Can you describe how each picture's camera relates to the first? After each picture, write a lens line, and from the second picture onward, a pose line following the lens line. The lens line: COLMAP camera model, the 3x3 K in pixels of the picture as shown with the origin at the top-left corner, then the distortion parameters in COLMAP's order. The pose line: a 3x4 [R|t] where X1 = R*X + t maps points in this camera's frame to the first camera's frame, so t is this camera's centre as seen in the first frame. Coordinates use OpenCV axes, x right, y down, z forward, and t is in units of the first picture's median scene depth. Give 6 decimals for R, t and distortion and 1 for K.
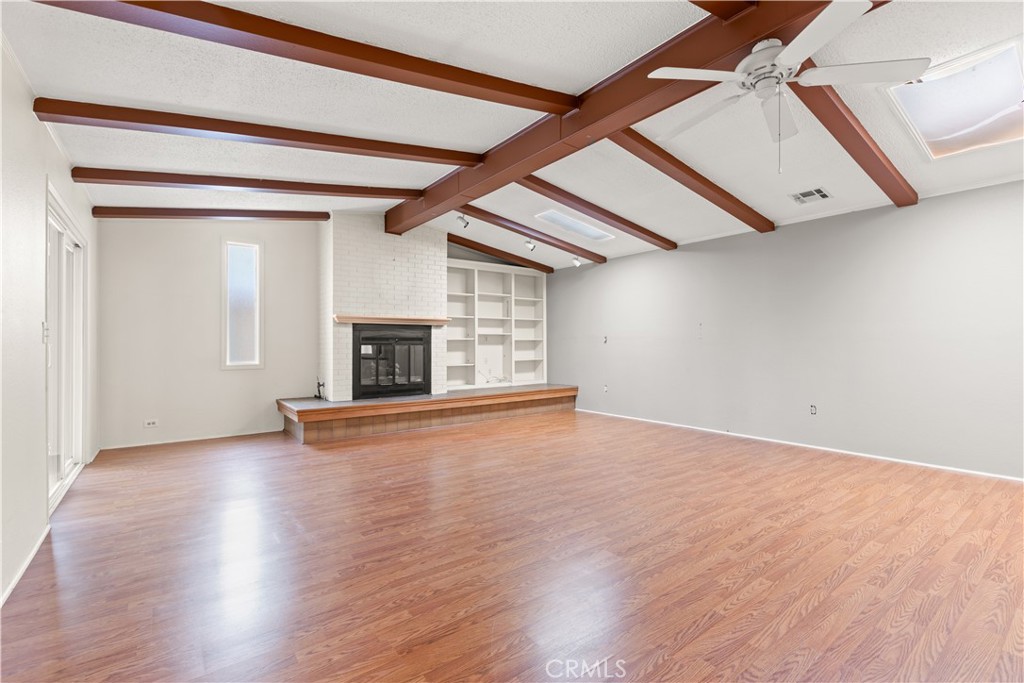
lens RADIAL K [[461.1, 0, 515.6], [0, 461.1, 339.7], [0, 0, 1]] dist [-0.000374, -0.000575]
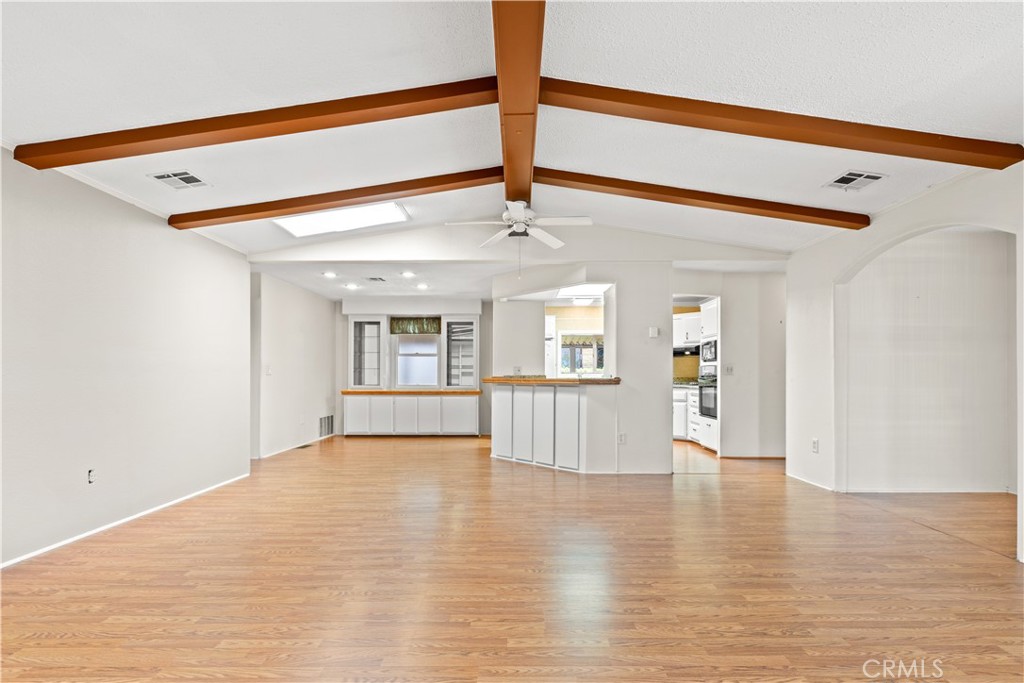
lens RADIAL K [[461.1, 0, 514.6], [0, 461.1, 368.7], [0, 0, 1]] dist [-0.000374, -0.000575]
pose [[-0.787709, 0.008659, 0.615986, -0.210956], [-0.004557, 0.999792, -0.019881, 0.004888], [-0.616030, -0.018467, -0.787506, 0.963195]]
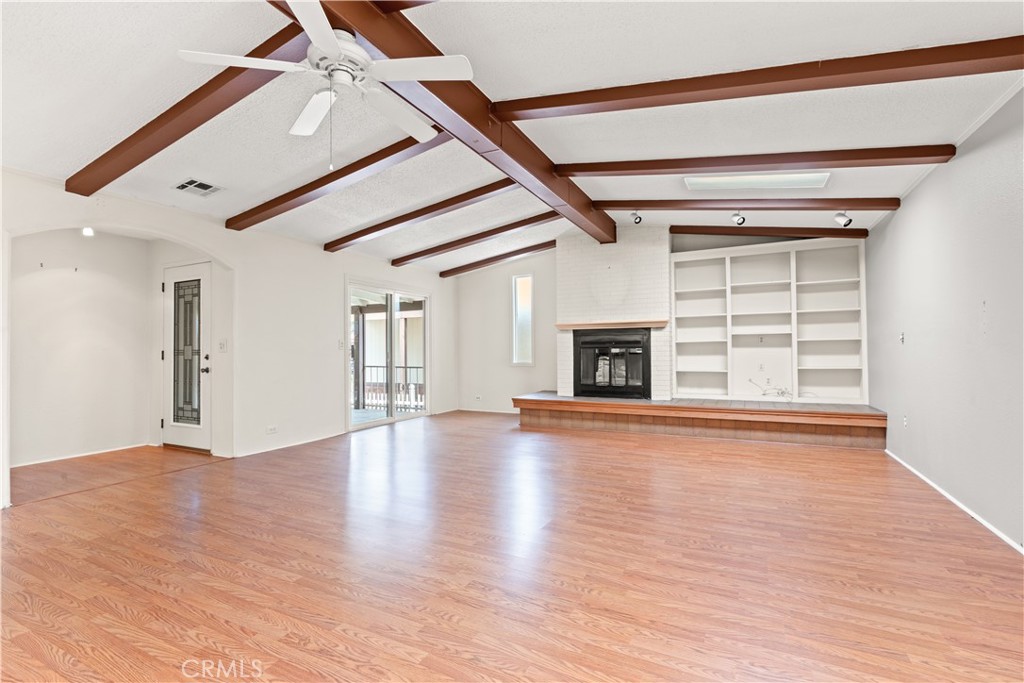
lens RADIAL K [[461.1, 0, 516.1], [0, 461.1, 347.0], [0, 0, 1]] dist [-0.000374, -0.000575]
pose [[0.434771, -0.005004, -0.900527, 0.620762], [0.017499, 0.999843, 0.002892, 0.001345], [0.900371, -0.017016, 0.434790, 0.366173]]
